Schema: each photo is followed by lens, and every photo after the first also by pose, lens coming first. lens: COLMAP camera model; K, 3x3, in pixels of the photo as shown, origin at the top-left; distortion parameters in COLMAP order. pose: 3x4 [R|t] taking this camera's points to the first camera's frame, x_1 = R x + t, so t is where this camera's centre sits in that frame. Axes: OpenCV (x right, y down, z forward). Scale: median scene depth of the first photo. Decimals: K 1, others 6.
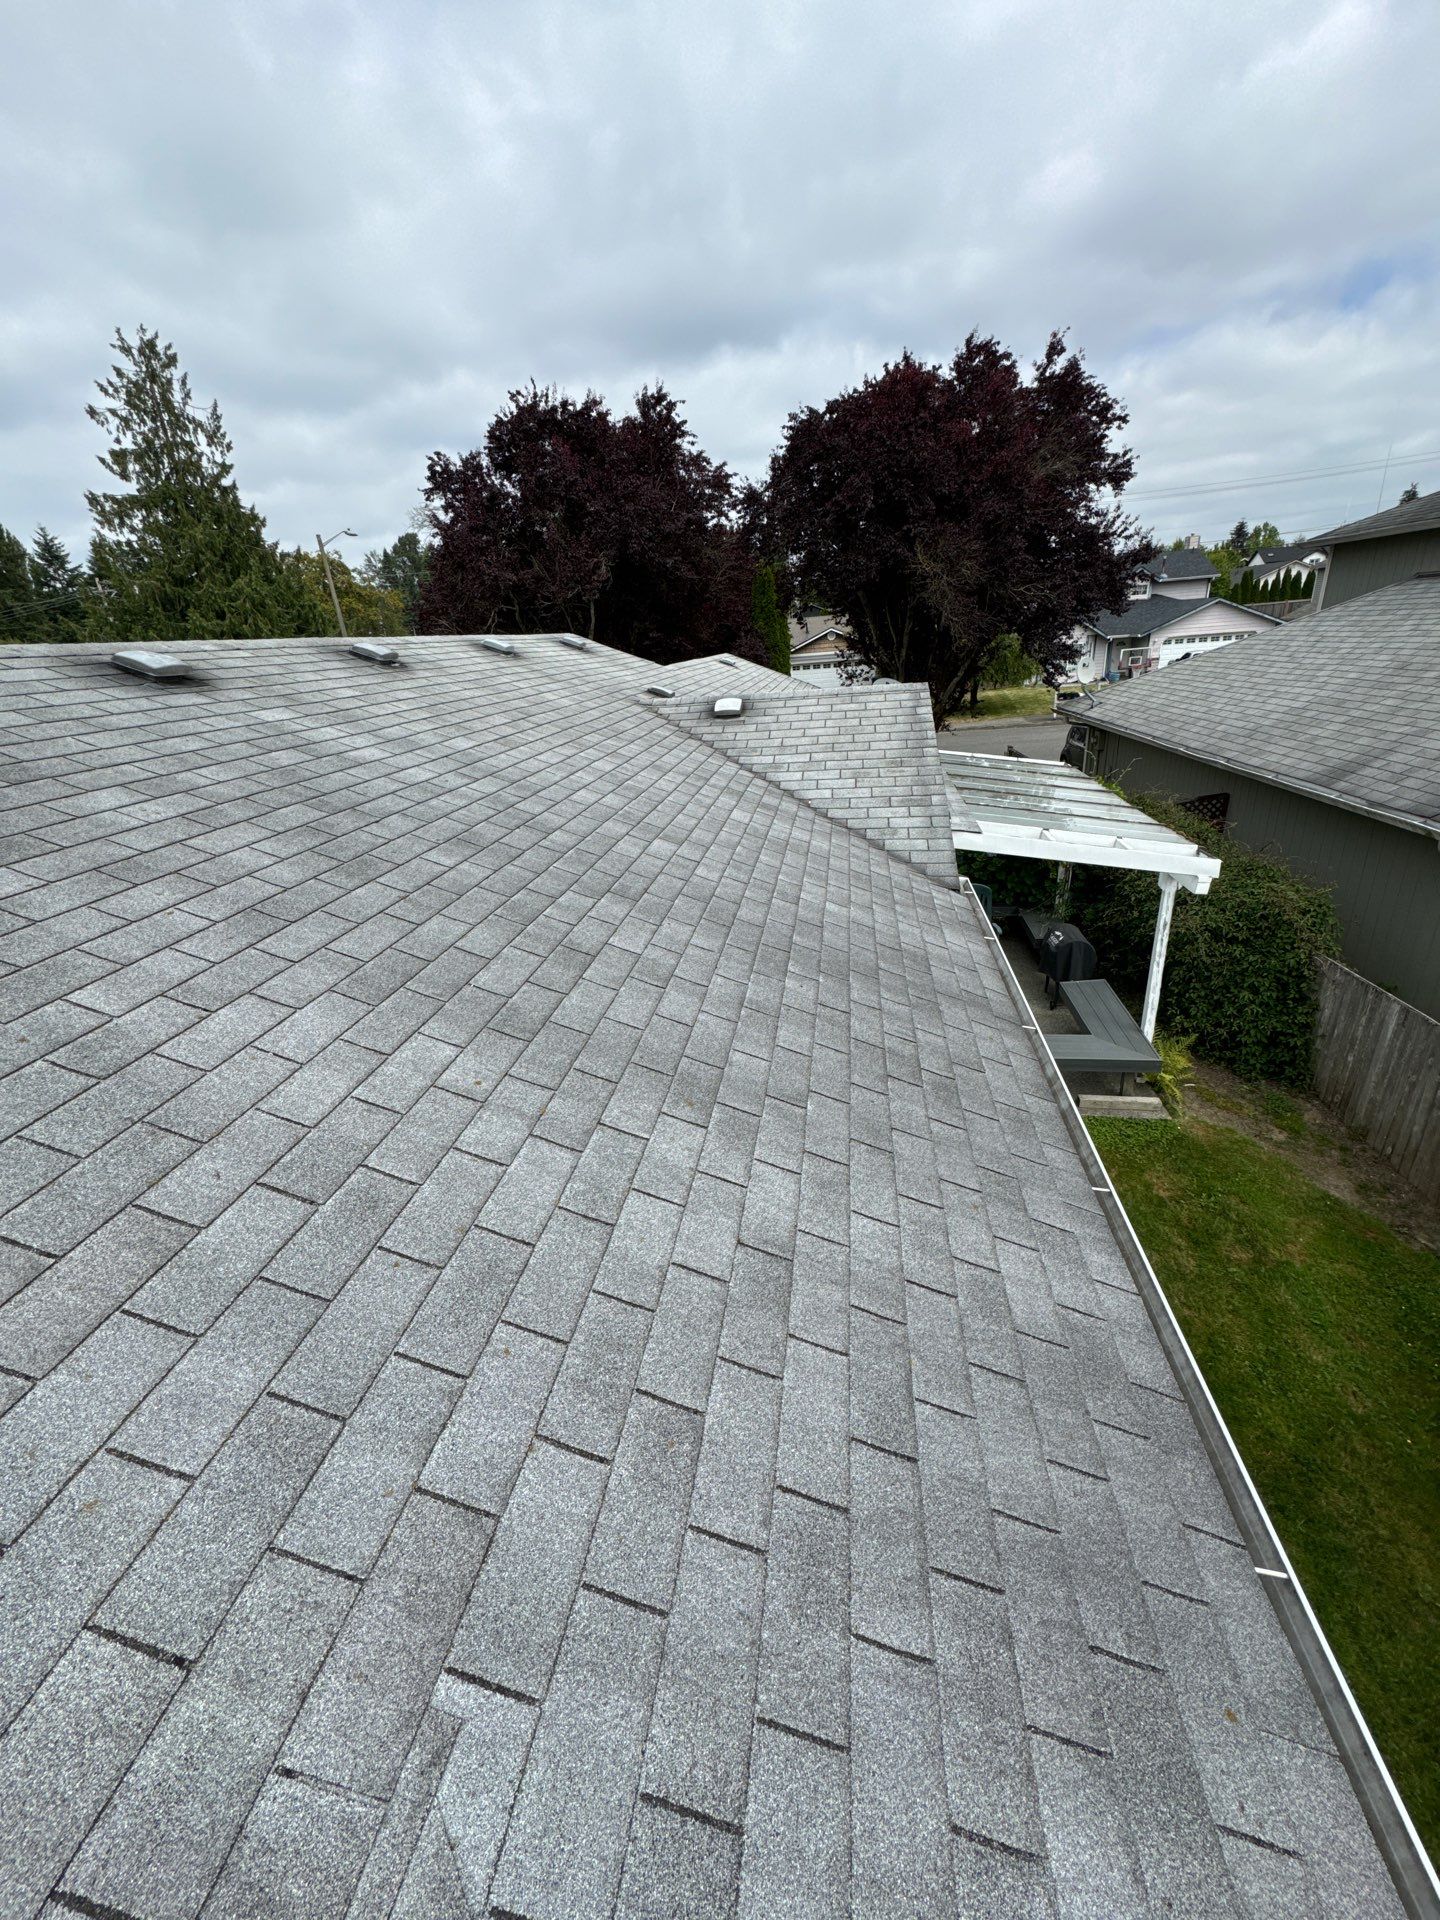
lens RADIAL K [[762.2, 0, 718.8], [0, 762.2, 960.6], [0, 0, 1]] dist [-0.002967, 0.000570]
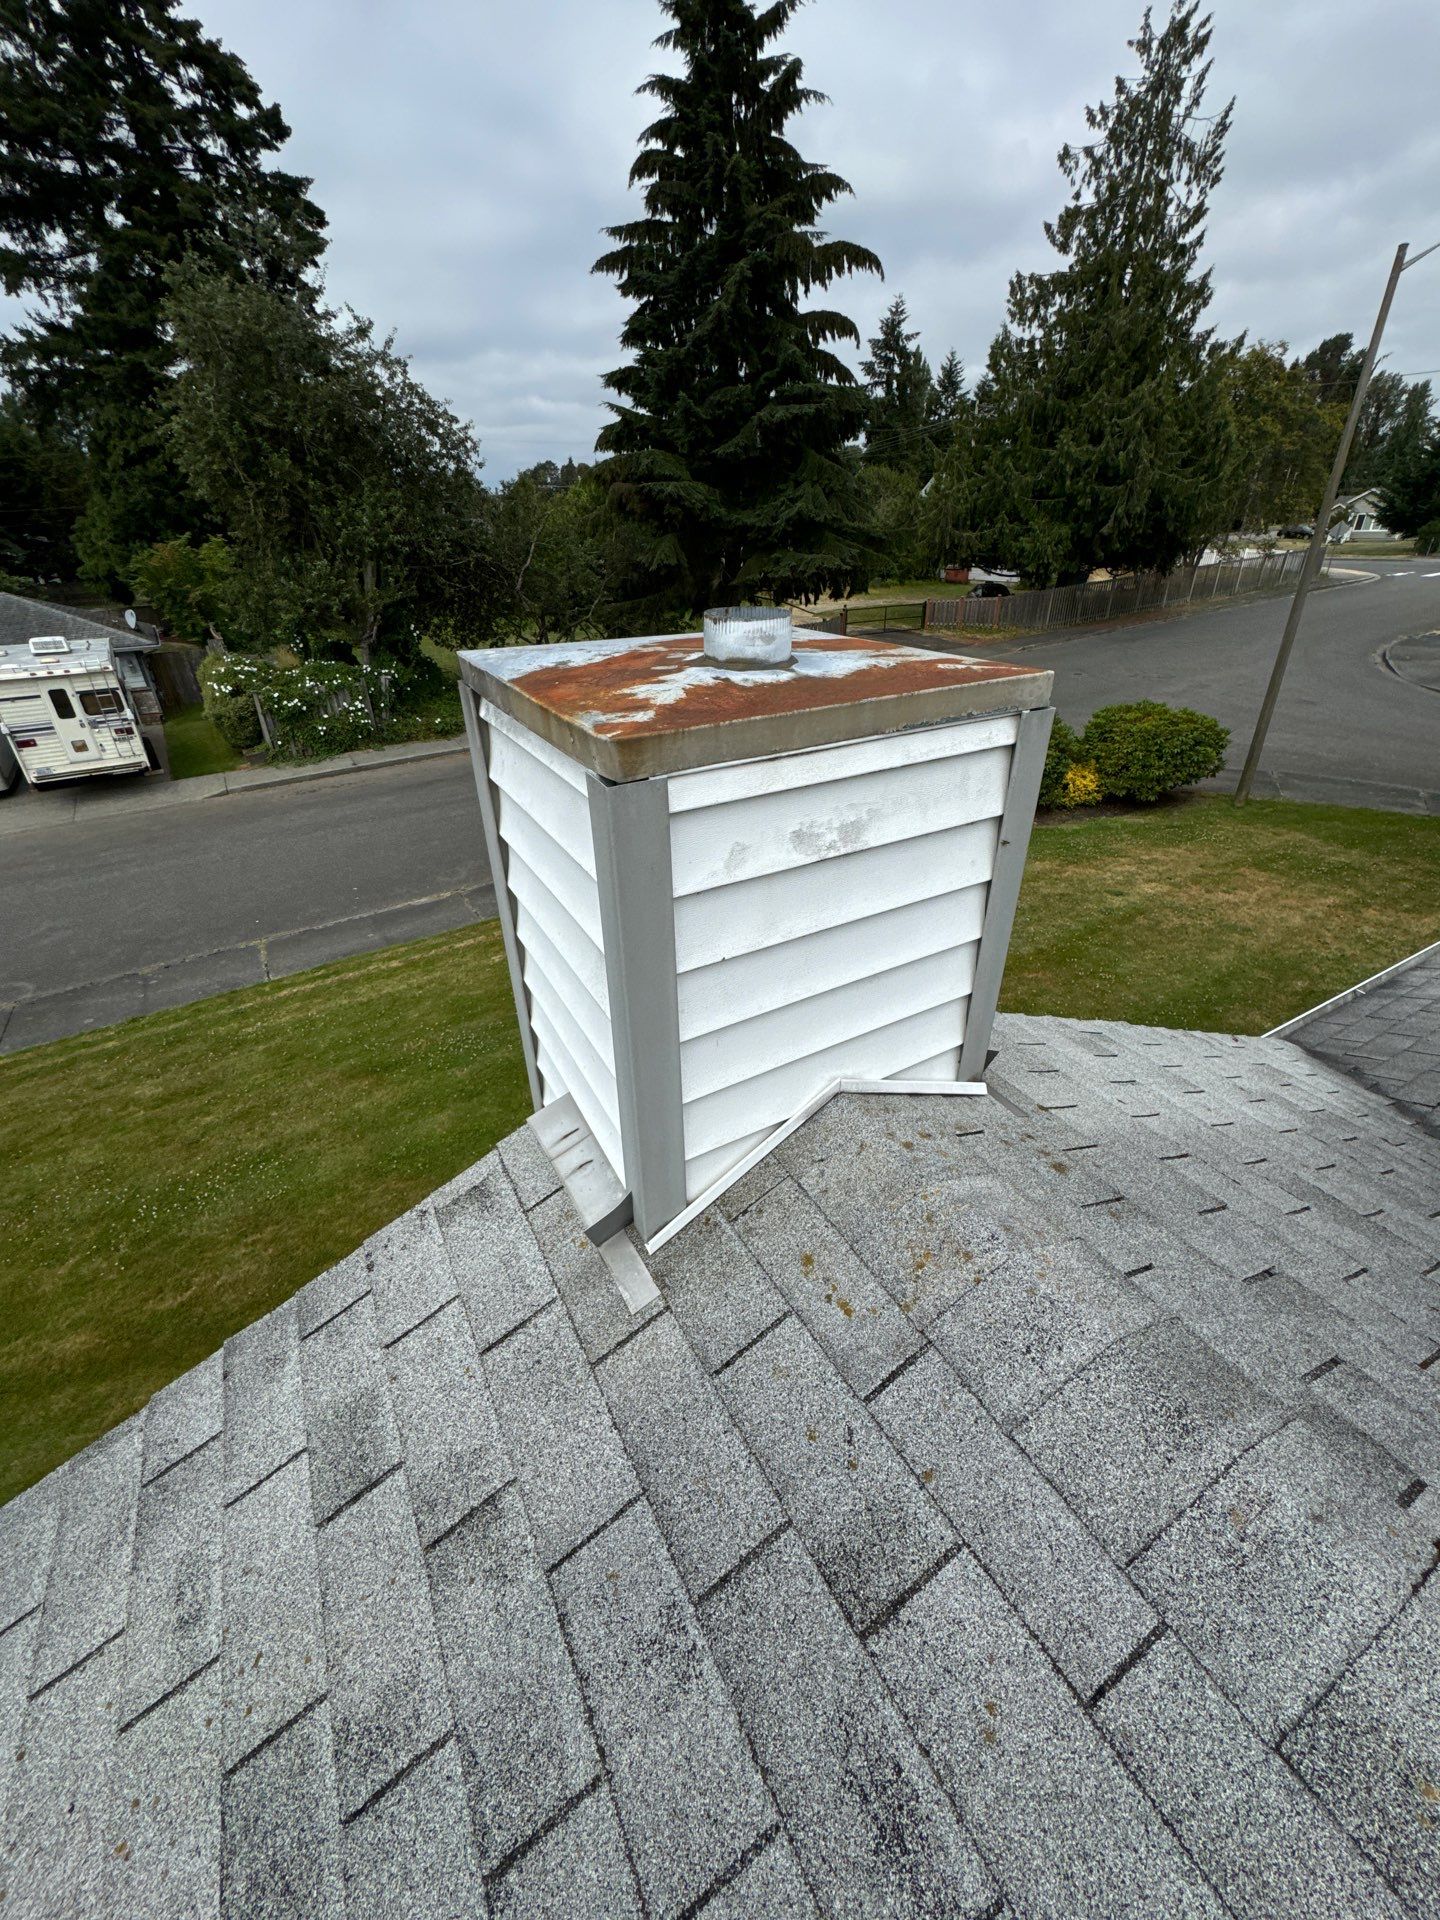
lens RADIAL K [[763.9, 0, 725.6], [0, 763.9, 958.5], [0, 0, 1]] dist [-0.004148, 0.000687]
pose [[0.627838, 0.438619, -0.642988, -1.358937], [-0.329217, 0.898211, 0.291261, -0.684927], [0.705291, 0.028818, 0.708332, 1.706211]]
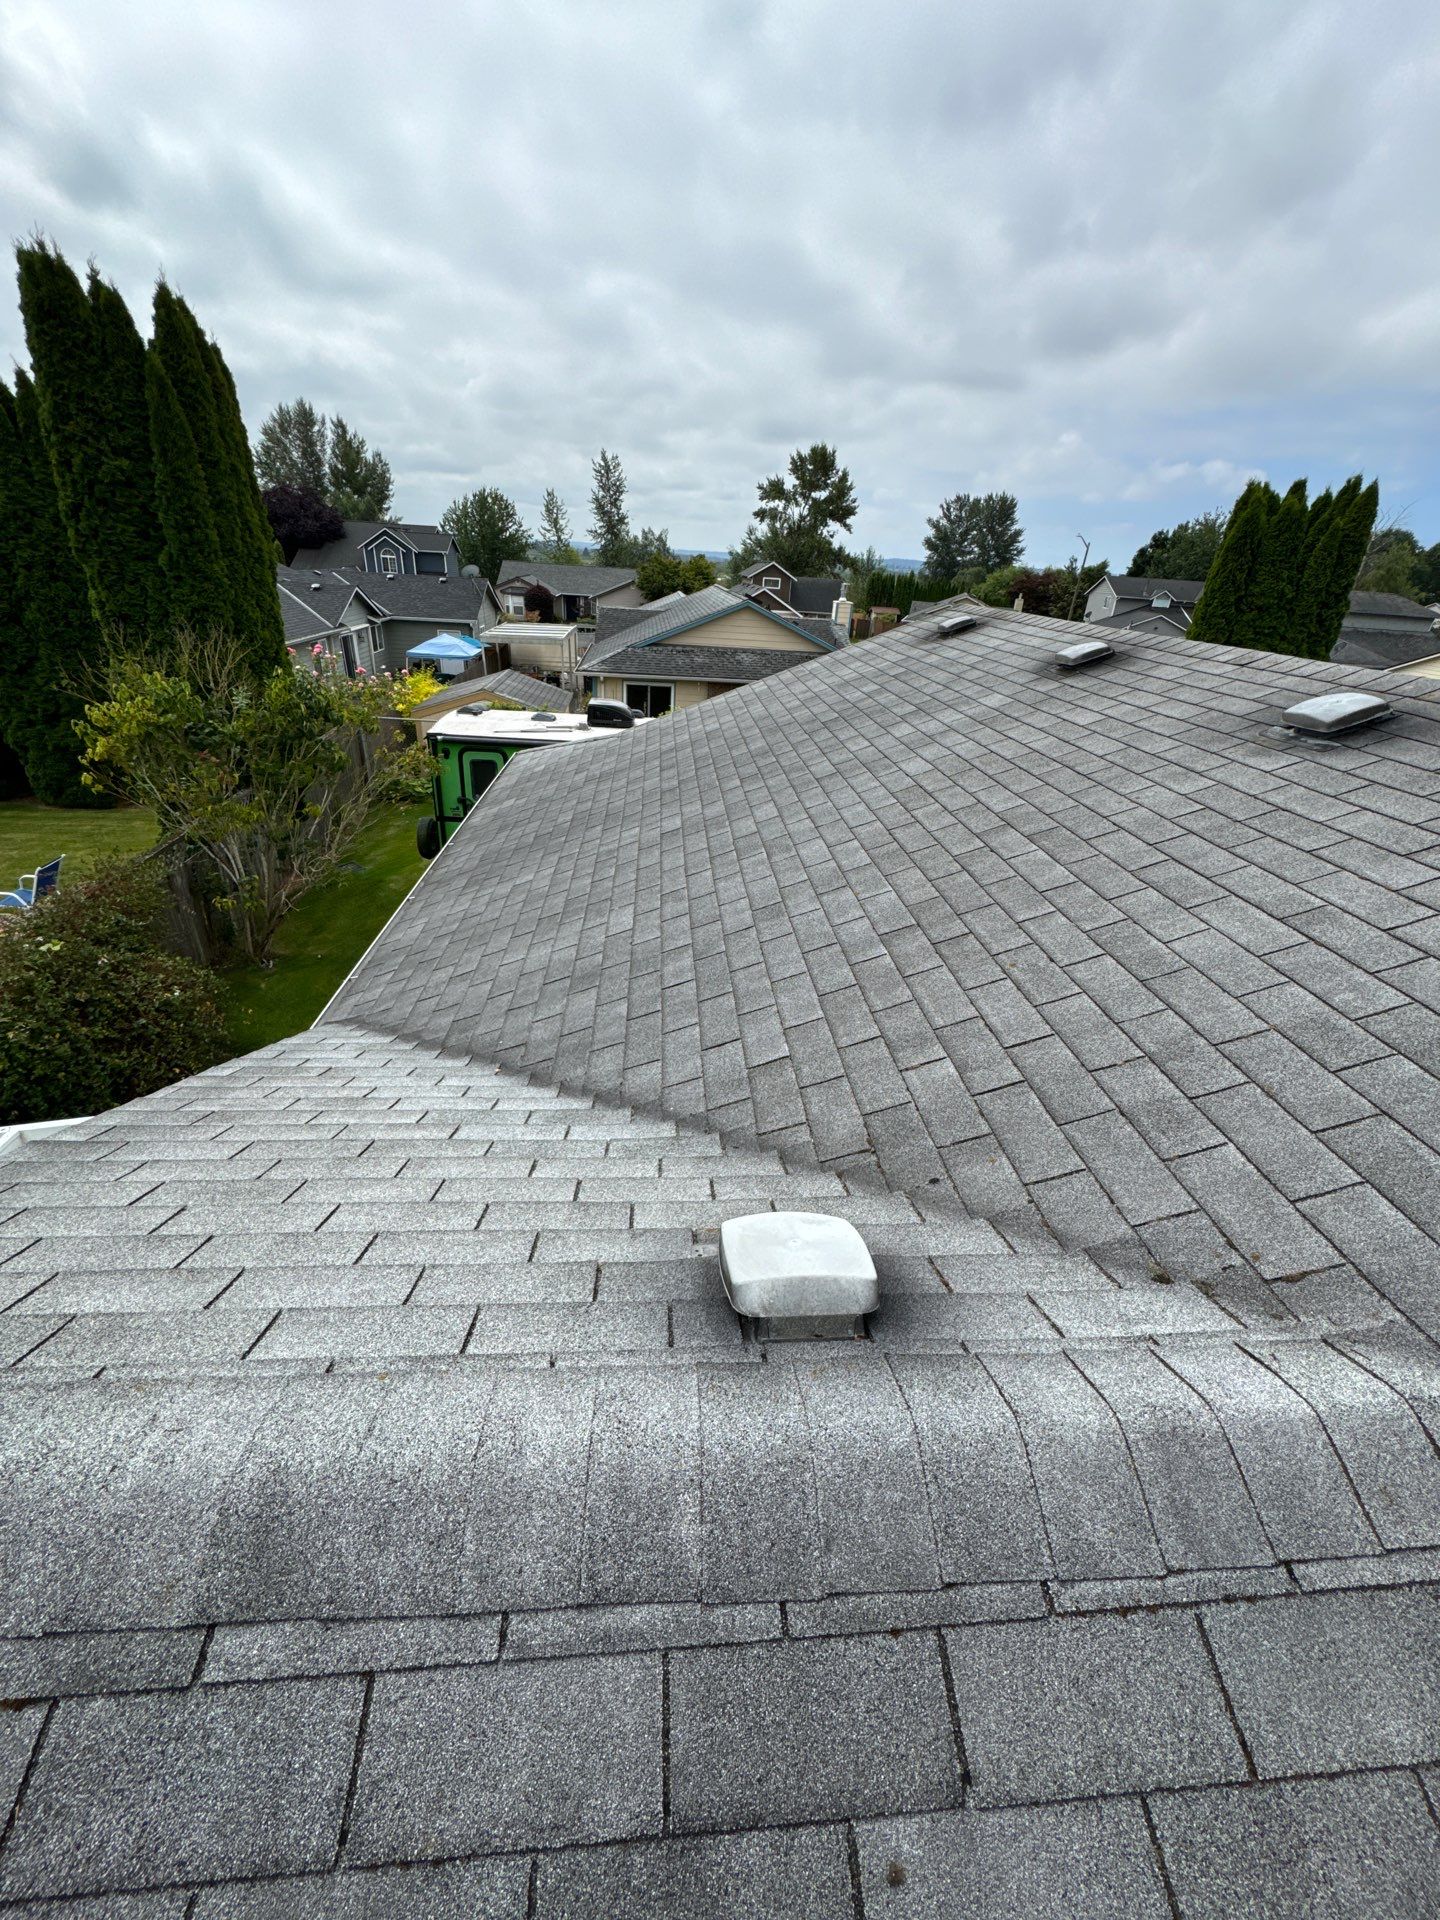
lens RADIAL K [[763.9, 0, 721.1], [0, 763.9, 960.6], [0, 0, 1]] dist [-0.004148, 0.000687]
pose [[-0.974830, 0.118672, -0.188743, 0.088998], [-0.073098, 0.629651, 0.773432, -0.824501], [0.210627, 0.767761, -0.605128, 1.673628]]
